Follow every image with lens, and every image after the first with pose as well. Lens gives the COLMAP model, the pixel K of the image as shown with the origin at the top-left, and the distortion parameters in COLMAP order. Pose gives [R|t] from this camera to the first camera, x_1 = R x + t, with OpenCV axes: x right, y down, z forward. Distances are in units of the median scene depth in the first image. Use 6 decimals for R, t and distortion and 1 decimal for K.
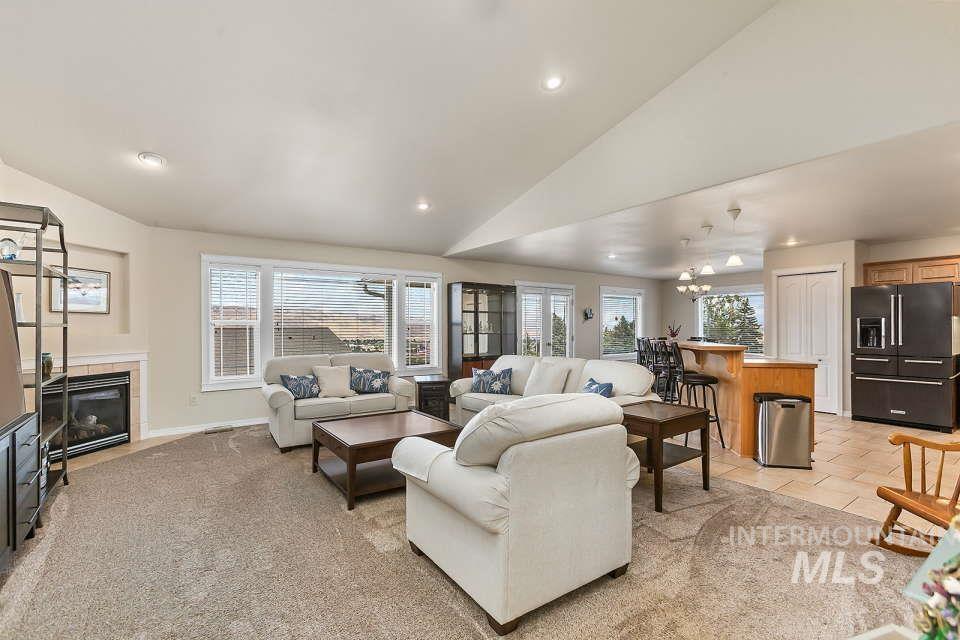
lens RADIAL K [[438.8, 0, 480.1], [0, 438.8, 325.9], [0, 0, 1]] dist [0.000849, 0.001650]
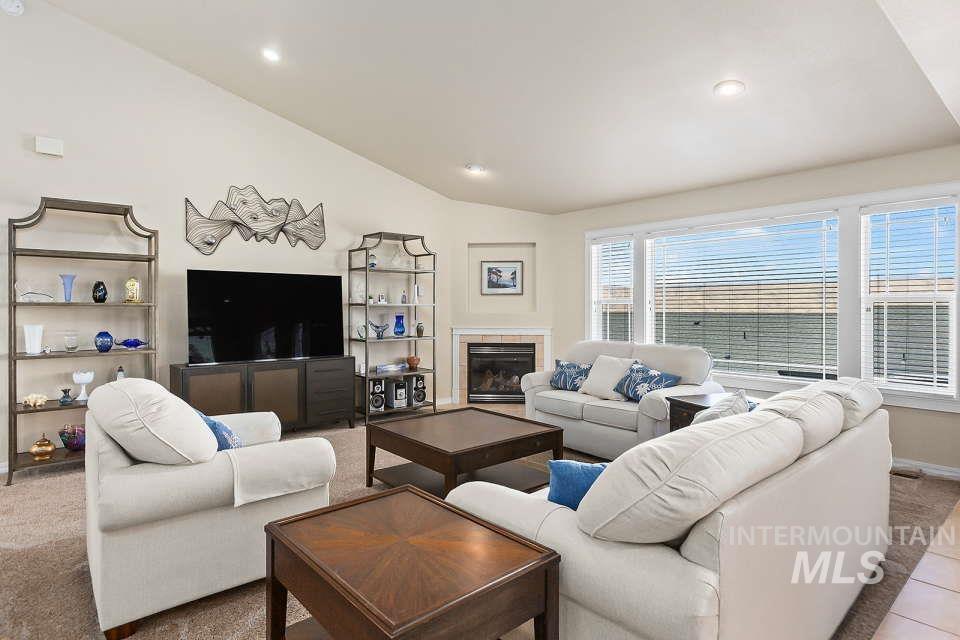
lens RADIAL K [[530.7, 0, 486.6], [0, 530.7, 306.7], [0, 0, 1]] dist [0.007910, 0.002471]
pose [[0.093667, 0.004527, -0.995593, 0.594982], [0.003584, 0.999982, 0.004884, -0.001927], [0.995597, -0.004026, 0.093649, 0.734627]]
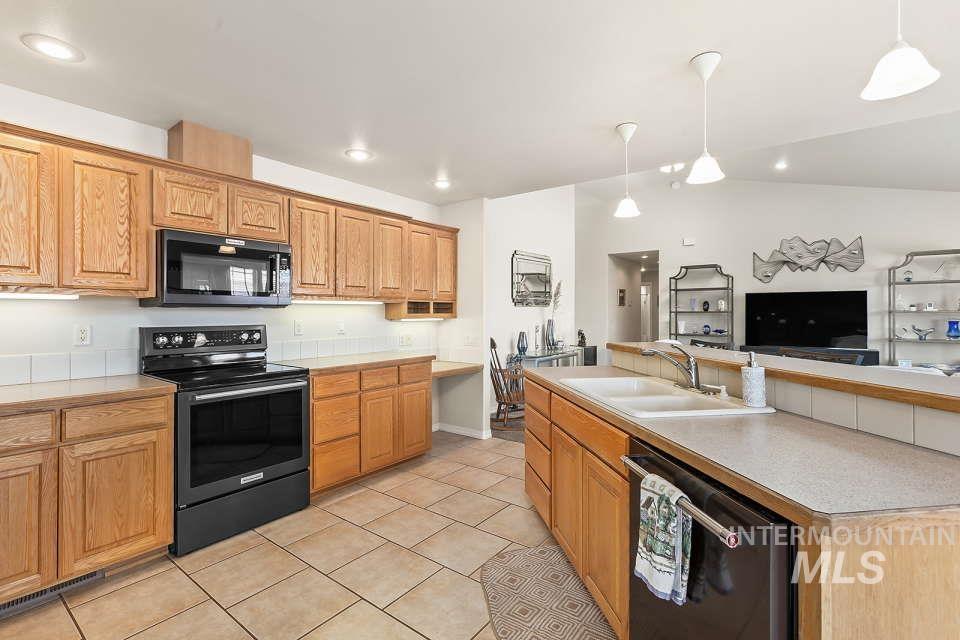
lens RADIAL K [[438.8, 0, 473.6], [0, 438.8, 315.0], [0, 0, 1]] dist [0.000849, 0.001650]
pose [[-0.956534, 0.001573, -0.291616, 0.869352], [0.002394, 0.999994, -0.002458, 0.007856], [0.291611, -0.003050, -0.956532, 1.390676]]
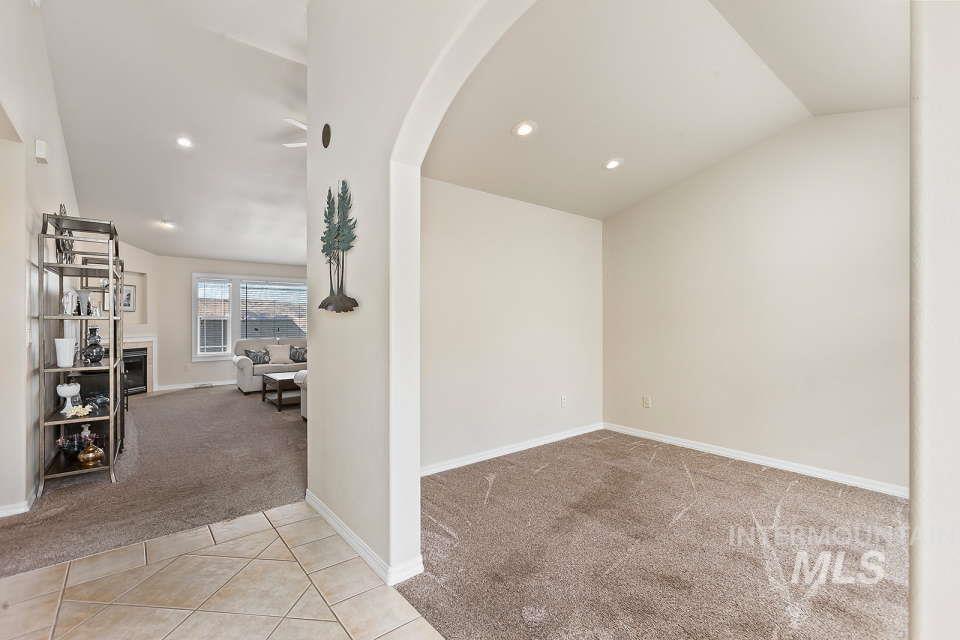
lens RADIAL K [[438.8, 0, 479.7], [0, 438.8, 319.3], [0, 0, 1]] dist [0.000849, 0.001650]
pose [[0.998311, 0.002906, 0.058024, 0.313540], [-0.003237, 0.999979, 0.005617, -0.012005], [-0.058006, -0.005795, 0.998299, -0.657725]]
